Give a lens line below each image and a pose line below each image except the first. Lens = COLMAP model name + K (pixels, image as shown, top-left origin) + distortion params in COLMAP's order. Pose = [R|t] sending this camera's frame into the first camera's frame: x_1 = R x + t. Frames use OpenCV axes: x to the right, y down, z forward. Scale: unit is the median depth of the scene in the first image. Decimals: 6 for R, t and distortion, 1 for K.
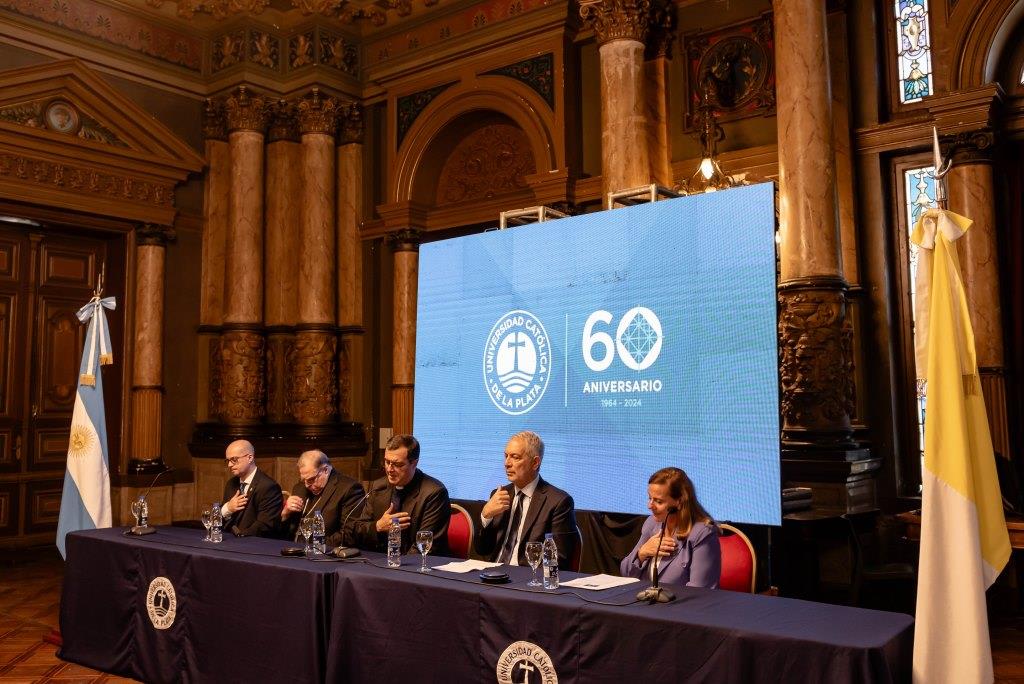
lens RADIAL K [[924.5, 0, 465.4], [0, 924.5, 323.2], [0, 0, 1]] dist [-0.018790, -0.007134]
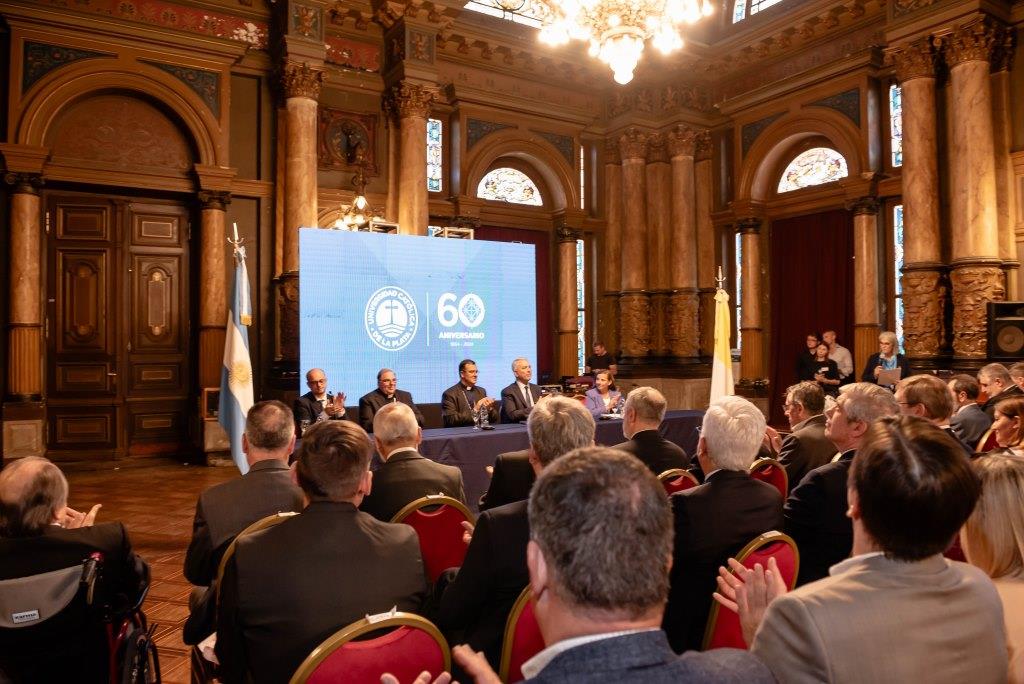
lens RADIAL K [[720.6, 0, 512.0], [0, 720.6, 342.0], [0, 0, 1]] dist [-0.052905, -0.002757]
pose [[0.322121, 0.011454, 0.946629, -0.909295], [-0.087464, 0.996010, 0.017711, 0.036077], [-0.942650, -0.088501, 0.321837, 0.331810]]
